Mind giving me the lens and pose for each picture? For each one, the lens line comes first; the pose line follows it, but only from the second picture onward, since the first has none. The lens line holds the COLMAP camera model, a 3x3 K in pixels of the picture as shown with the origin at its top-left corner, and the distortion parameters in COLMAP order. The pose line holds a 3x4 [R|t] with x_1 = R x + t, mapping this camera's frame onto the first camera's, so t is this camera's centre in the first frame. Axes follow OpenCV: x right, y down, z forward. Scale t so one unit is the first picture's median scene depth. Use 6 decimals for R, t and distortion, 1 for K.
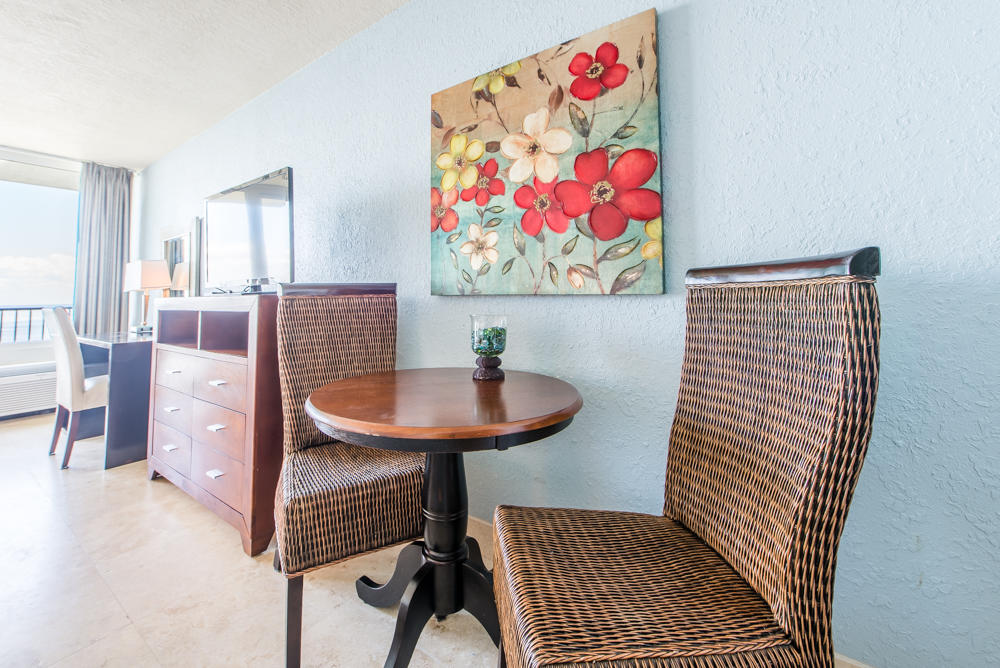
lens RADIAL K [[394.5, 0, 448.7], [0, 394.5, 270.4], [0, 0, 1]] dist [-0.000988, -0.000041]
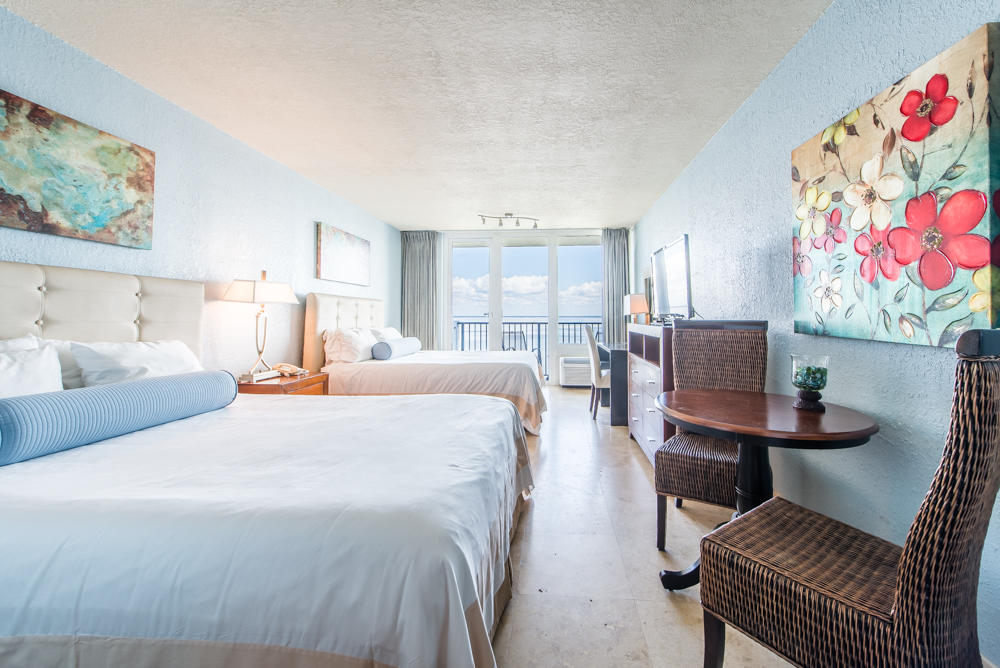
lens RADIAL K [[402.3, 0, 520.5], [0, 402.3, 302.7], [0, 0, 1]] dist [-0.000763, -0.000188]
pose [[0.534516, -0.013853, -0.845045, 0.605751], [0.055205, 0.998303, 0.018553, -0.104570], [0.843354, -0.056568, 0.534373, -0.323786]]
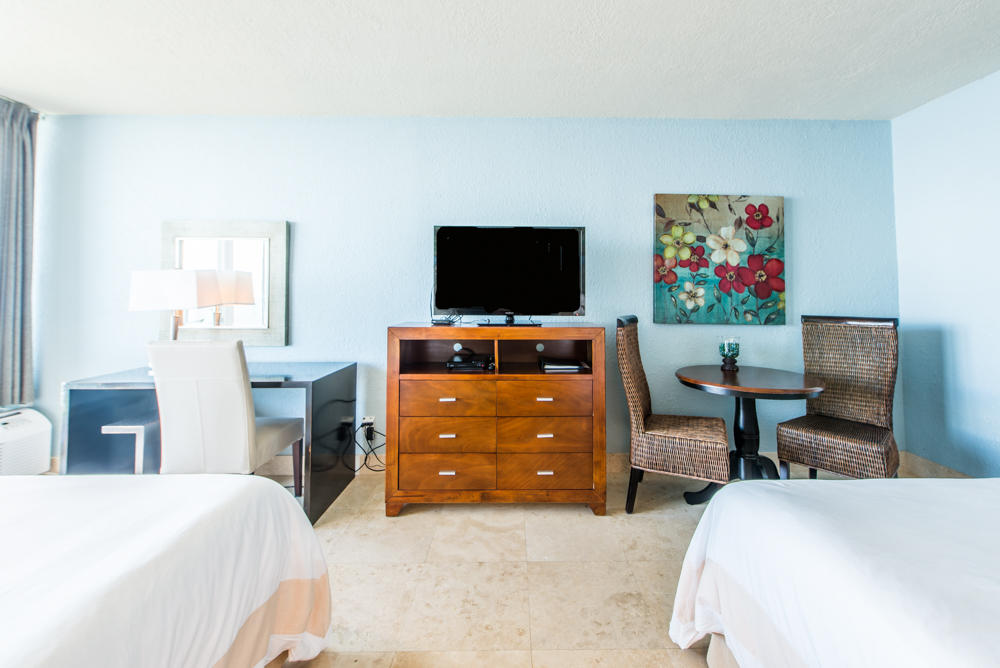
lens RADIAL K [[406.5, 0, 498.7], [0, 406.5, 275.8], [0, 0, 1]] dist [-0.001683, -0.000113]
pose [[0.791080, 0.043197, 0.610185, -1.822260], [-0.056347, 0.998408, 0.002371, -0.111862], [-0.609112, -0.036257, 0.792255, 0.121607]]
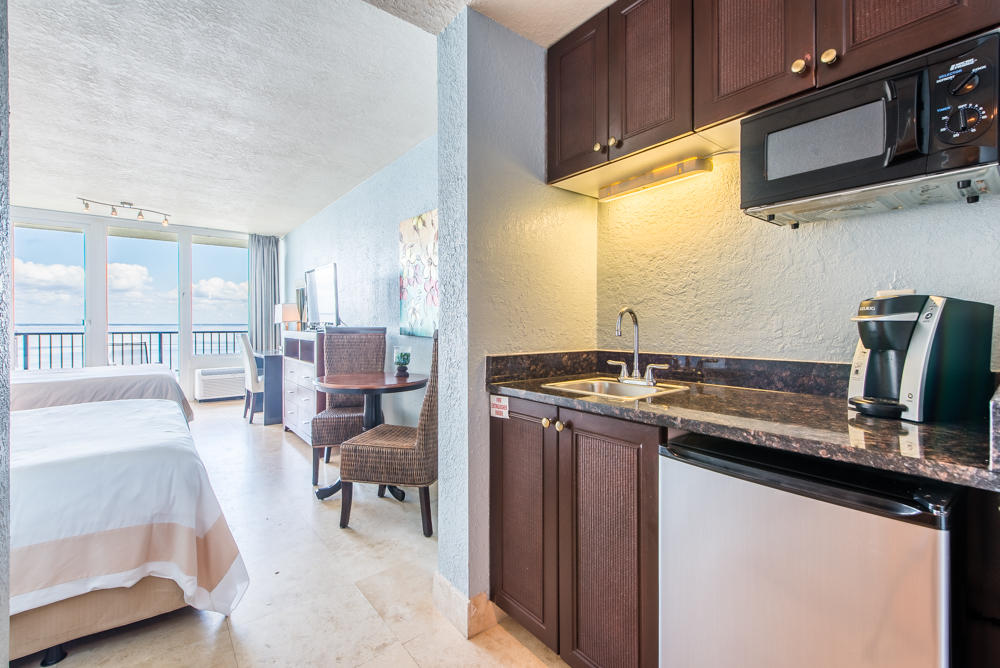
lens RADIAL K [[431.1, 0, 496.7], [0, 431.1, 329.0], [0, 0, 1]] dist [0.013804, -0.005350]
pose [[0.966848, 0.017115, -0.254778, 1.081946], [0.005427, 0.996149, 0.087513, -0.164291], [0.255295, -0.085995, 0.963031, -0.988583]]
